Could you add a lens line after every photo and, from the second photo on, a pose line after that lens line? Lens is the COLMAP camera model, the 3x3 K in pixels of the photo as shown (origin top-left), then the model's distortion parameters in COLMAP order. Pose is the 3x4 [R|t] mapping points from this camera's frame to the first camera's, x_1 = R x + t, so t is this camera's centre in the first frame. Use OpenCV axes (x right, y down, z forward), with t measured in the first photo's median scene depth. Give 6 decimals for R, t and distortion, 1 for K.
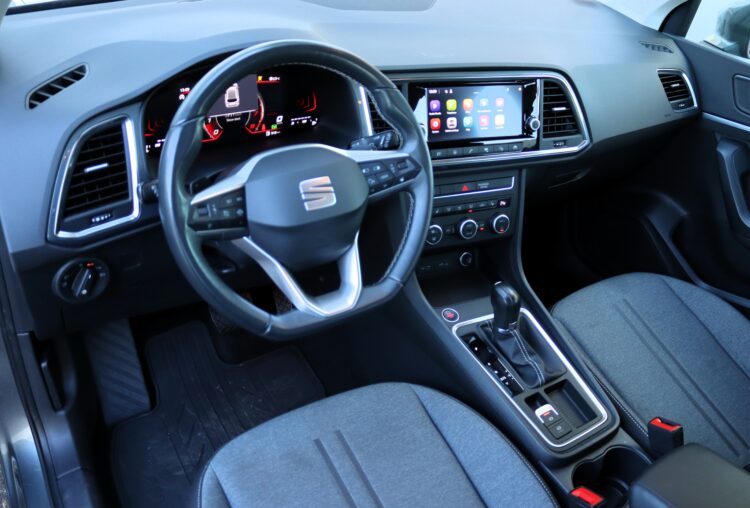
lens RADIAL K [[674.0, 0, 375.0], [0, 674.0, 254.0], [0, 0, 1]] dist [-0.123374, 0.017136]
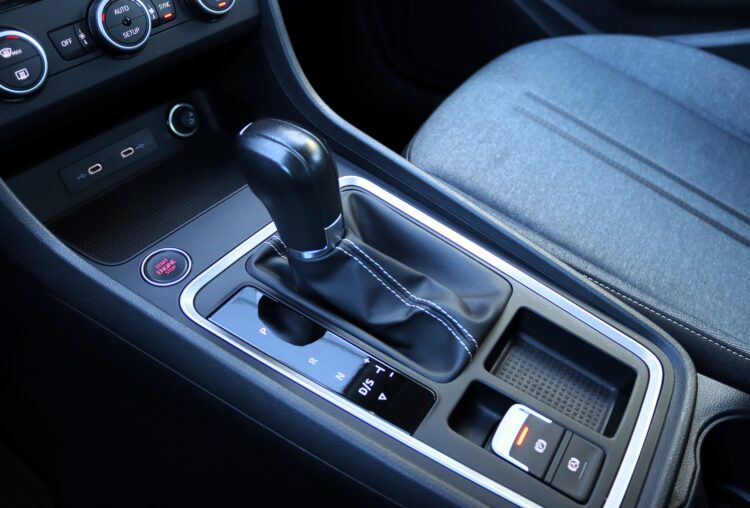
lens RADIAL K [[621.8, 0, 375.0], [0, 621.8, 254.0], [0, 0, 1]] dist [-0.164561, 0.110243]
pose [[0.898918, -0.386608, 0.206108, 0.156425], [0.353356, 0.917889, 0.180610, 0.069676], [-0.259009, -0.089525, 0.961717, 0.702013]]
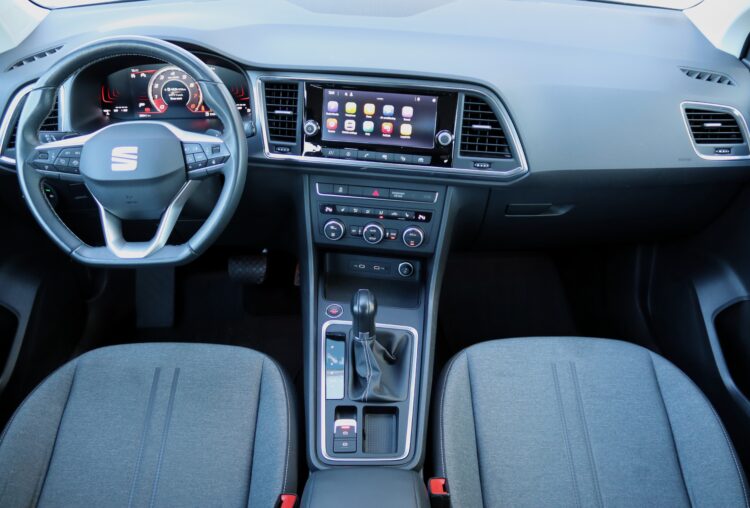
lens RADIAL K [[674.0, 0, 375.0], [0, 674.0, 254.0], [0, 0, 1]] dist [-0.123374, 0.017136]
pose [[0.816851, 0.228119, -0.529826, 0.730824], [-0.231881, 0.970860, 0.060509, -0.074552], [0.528191, 0.073430, 0.845945, 0.163244]]
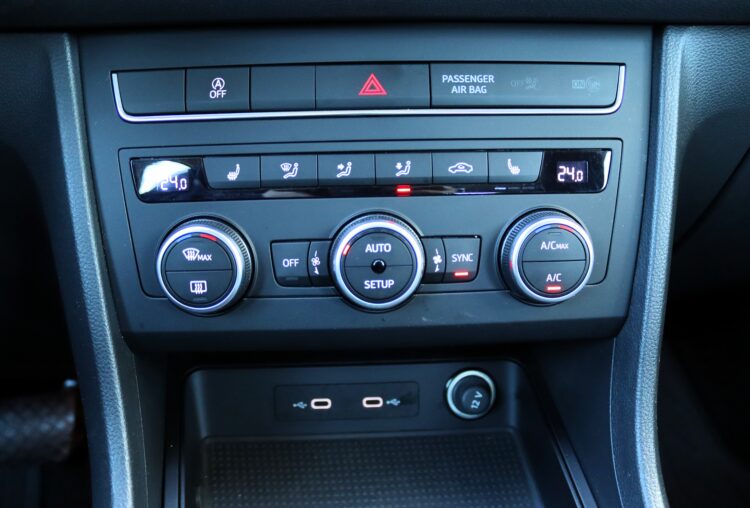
lens RADIAL K [[621.8, 0, 375.0], [0, 621.8, 254.0], [0, 0, 1]] dist [-0.164561, 0.110243]
pose [[0.916007, 0.053822, -0.397536, 0.236421], [-0.117348, 0.983564, -0.137231, -0.012274], [0.383616, 0.172354, 0.907267, 0.868357]]
